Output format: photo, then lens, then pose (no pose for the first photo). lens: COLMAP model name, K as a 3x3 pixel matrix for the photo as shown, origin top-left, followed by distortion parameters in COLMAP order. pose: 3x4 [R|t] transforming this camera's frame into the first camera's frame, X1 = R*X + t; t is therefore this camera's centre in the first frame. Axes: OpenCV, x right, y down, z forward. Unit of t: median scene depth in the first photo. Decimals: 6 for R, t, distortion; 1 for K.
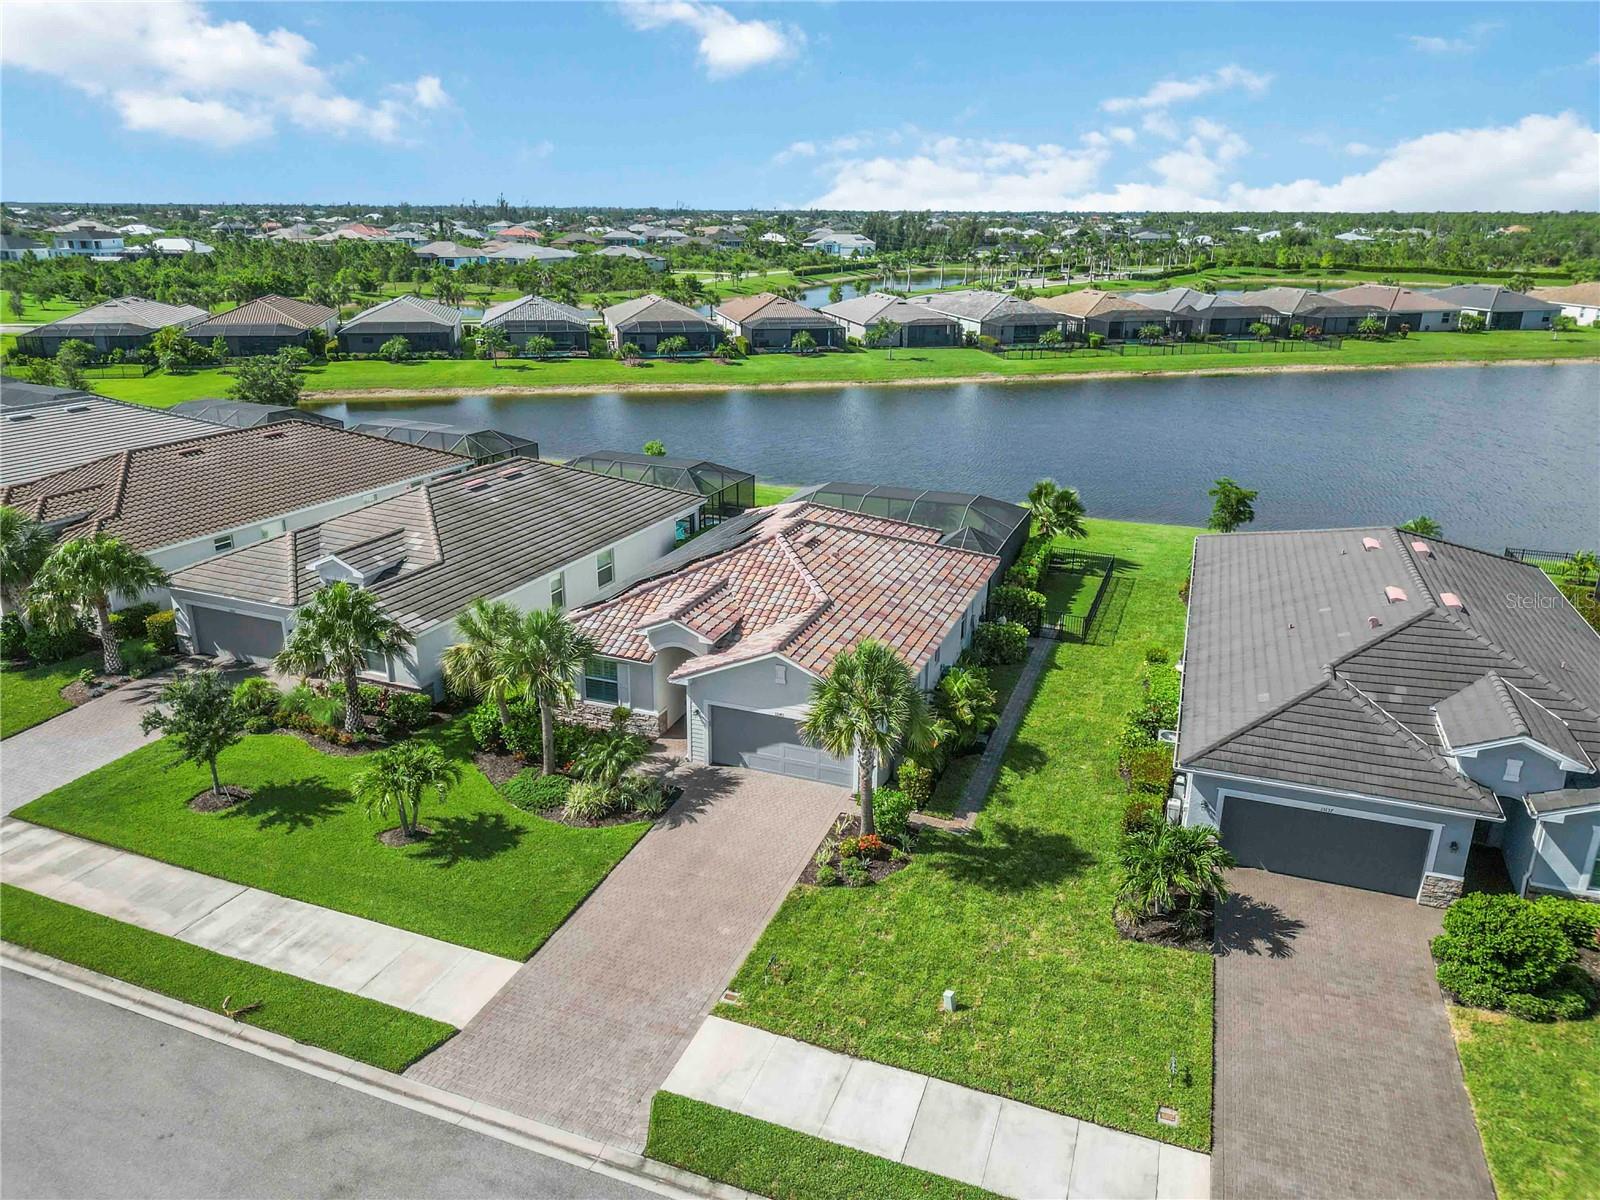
lens RADIAL K [[1113.0, 0, 800.0], [0, 1113.0, 600.0], [0, 0, 1]] dist [0.060941, -0.053504]
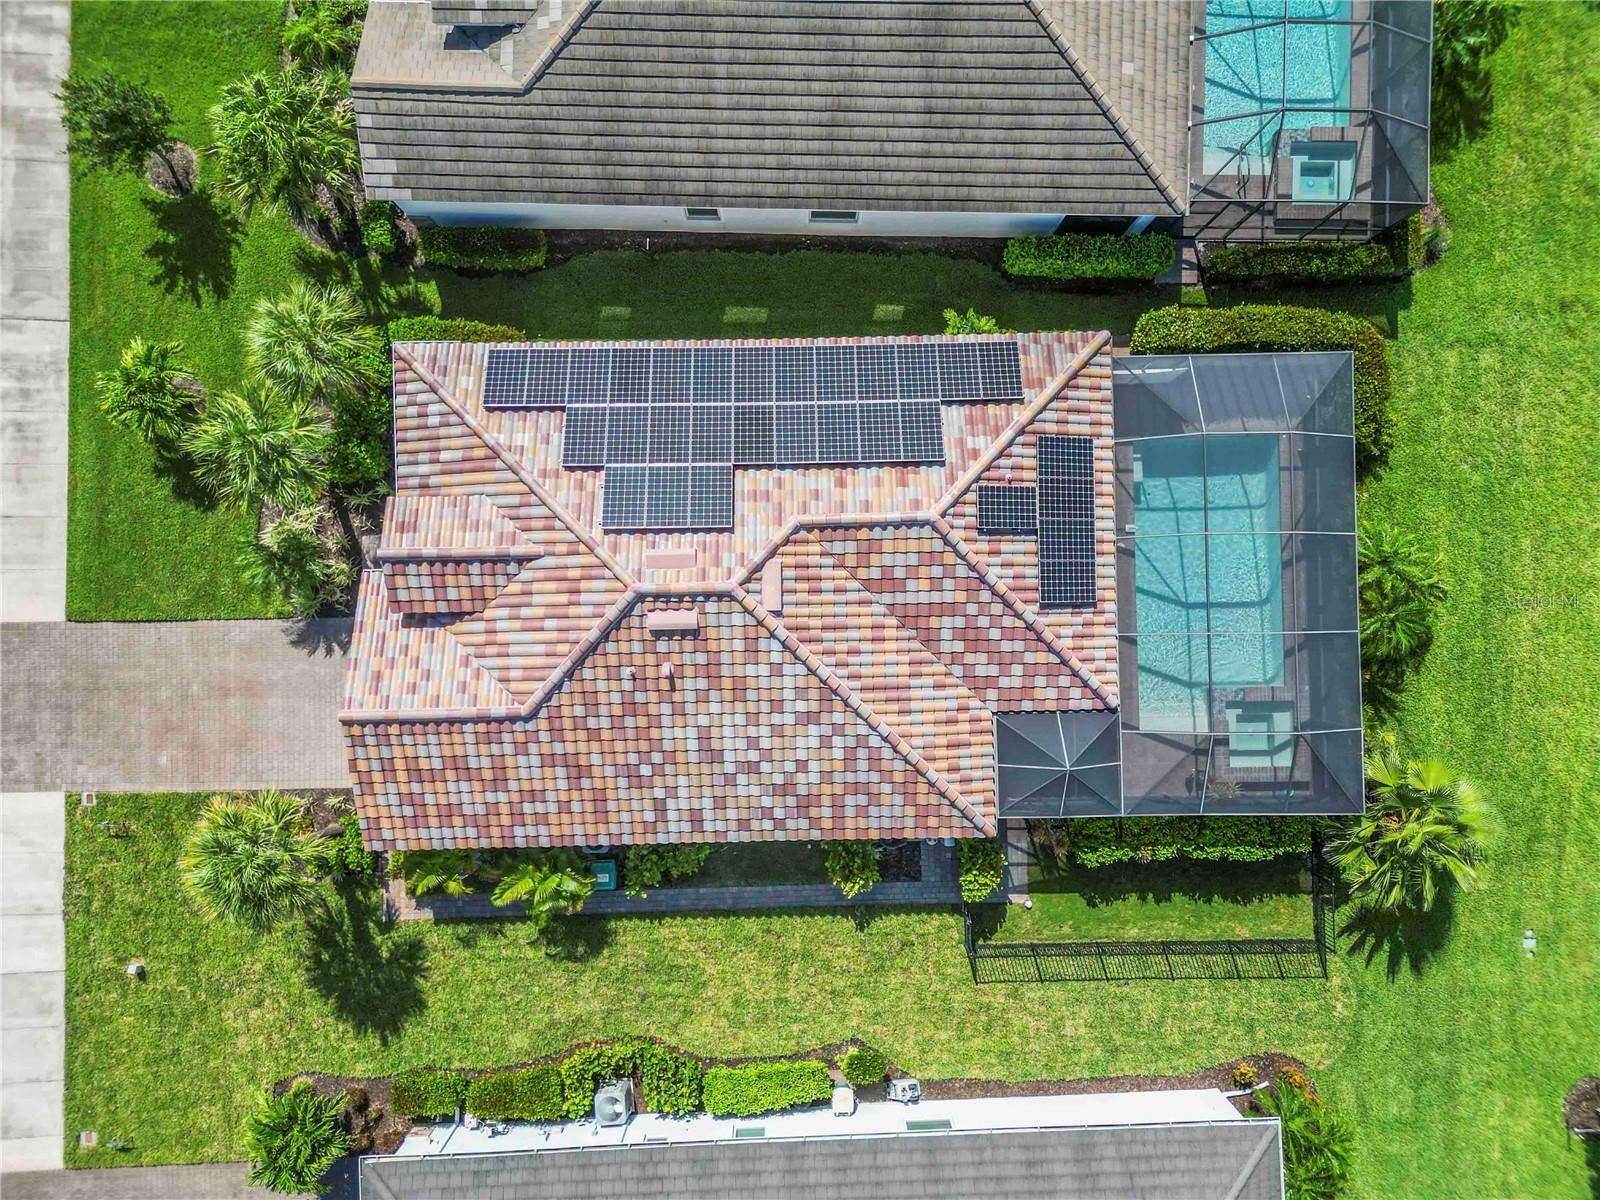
lens RADIAL K [[1113.0, 0, 800.0], [0, 1113.0, 600.0], [0, 0, 1]] dist [0.060941, -0.053504]
pose [[0.376401, 0.926253, -0.019421, 0.010826], [-0.309633, 0.145527, 0.939654, -0.217100], [0.873184, -0.347674, 0.341575, 0.264047]]
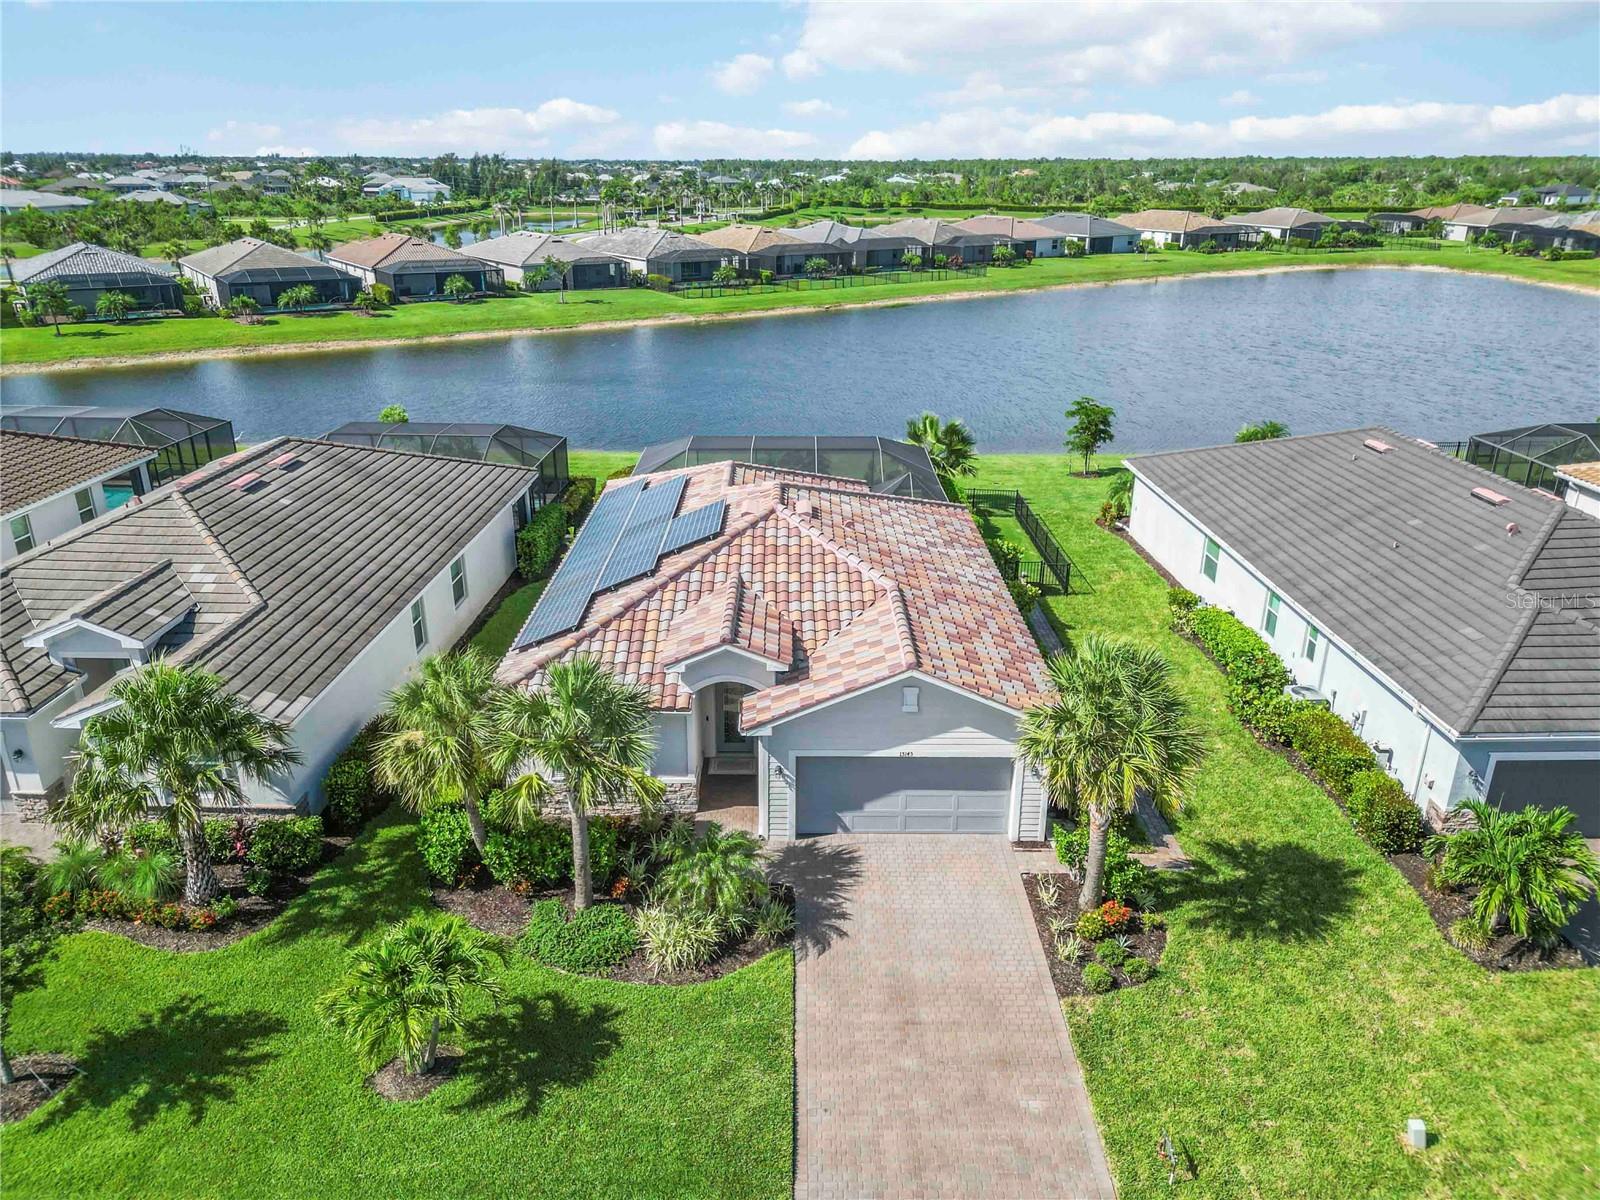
lens RADIAL K [[1113.0, 0, 800.0], [0, 1113.0, 600.0], [0, 0, 1]] dist [0.060941, -0.053504]
pose [[0.932518, -0.136900, 0.334168, -0.080636], [0.123161, 0.990444, 0.062070, -0.012661], [-0.339472, -0.016725, 0.940467, 0.090811]]
